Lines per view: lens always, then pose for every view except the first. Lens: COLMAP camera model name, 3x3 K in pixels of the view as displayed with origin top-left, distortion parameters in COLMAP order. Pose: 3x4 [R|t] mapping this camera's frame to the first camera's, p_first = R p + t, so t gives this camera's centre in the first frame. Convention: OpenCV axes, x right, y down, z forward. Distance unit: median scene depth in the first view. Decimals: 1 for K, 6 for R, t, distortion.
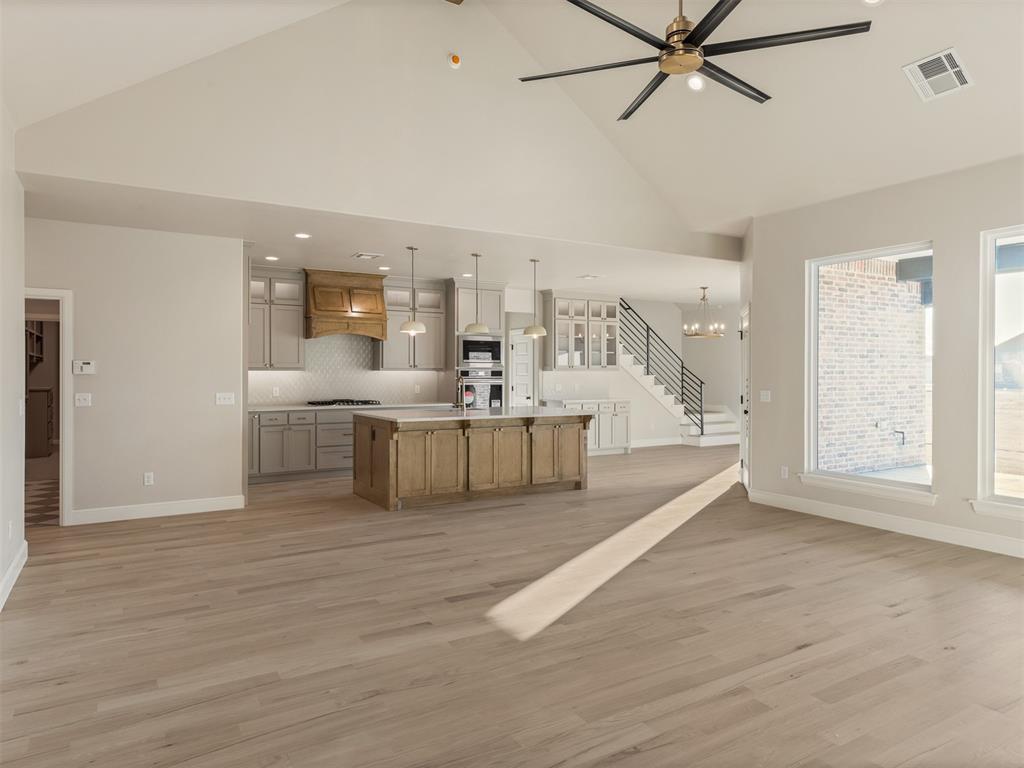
lens RADIAL K [[630.7, 0, 499.2], [0, 630.7, 375.5], [0, 0, 1]] dist [0.000556, -0.000143]
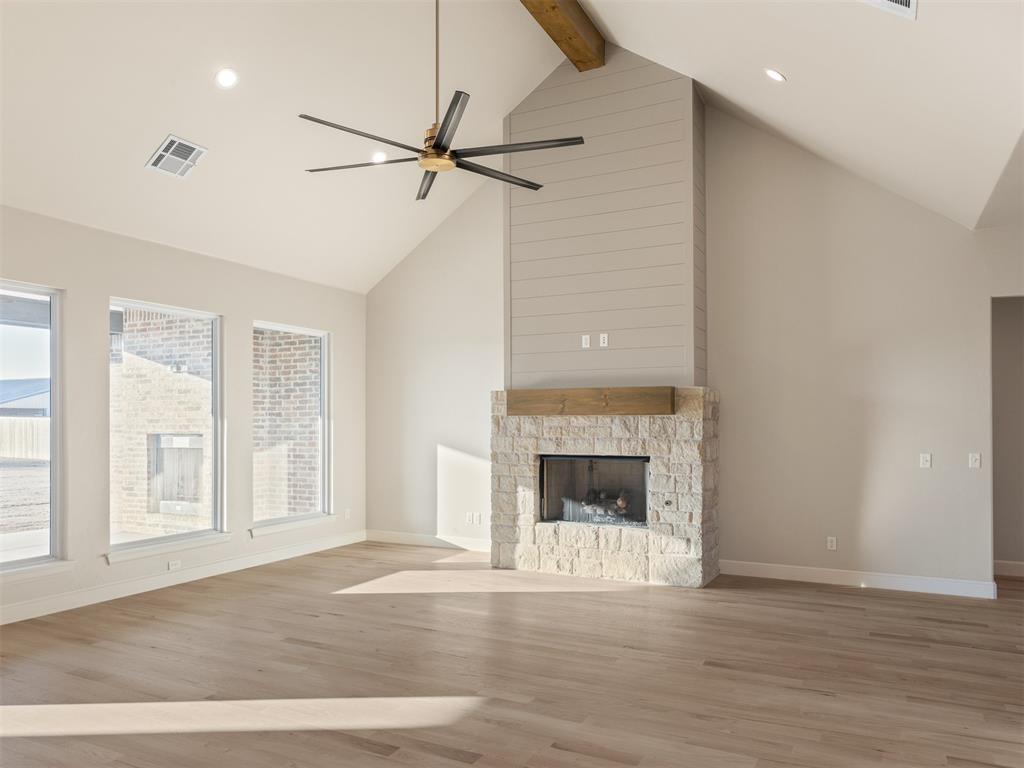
lens RADIAL K [[731.5, 0, 511.7], [0, 731.5, 419.1], [0, 0, 1]] dist [0.007962, 0.001988]
pose [[-0.536083, 0.000763, 0.844165, -0.909727], [0.004152, 0.999990, 0.001733, -0.032374], [-0.844155, 0.004433, -0.536081, 1.601823]]
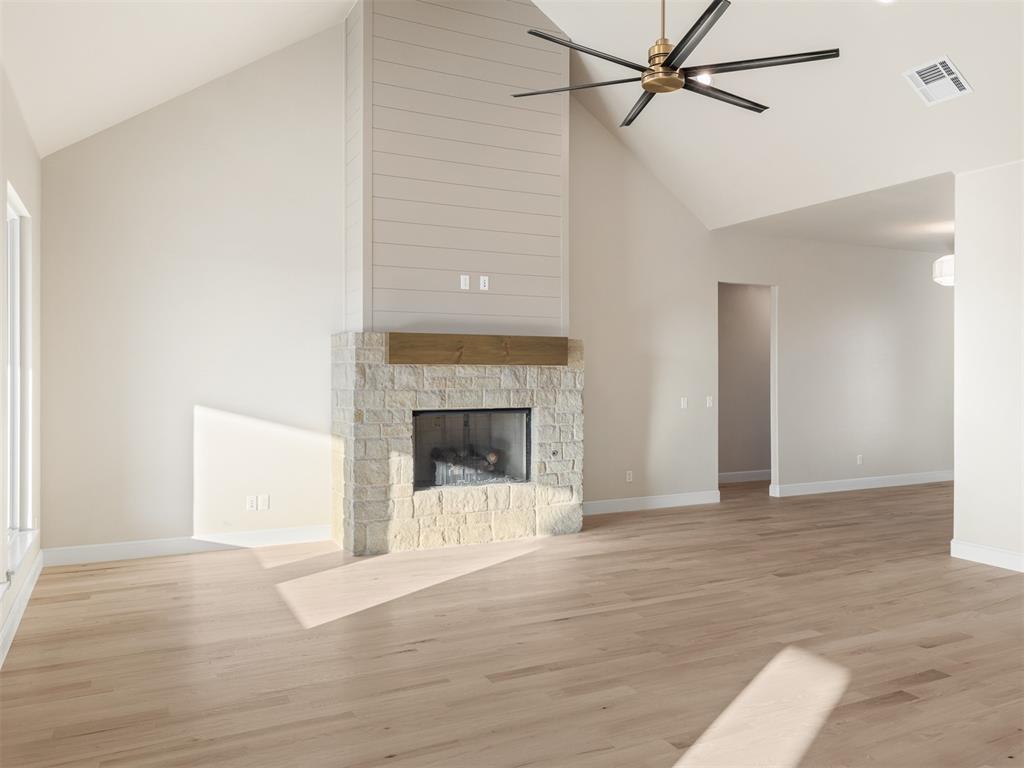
lens RADIAL K [[805.5, 0, 512.0], [0, 805.5, 368.4], [0, 0, 1]] dist [0.006955, 0.003911]
pose [[-0.998877, -0.004122, 0.047198, 0.473274], [-0.004081, 0.999991, 0.000967, -0.031533], [-0.047201, 0.000774, -0.998885, 2.330790]]
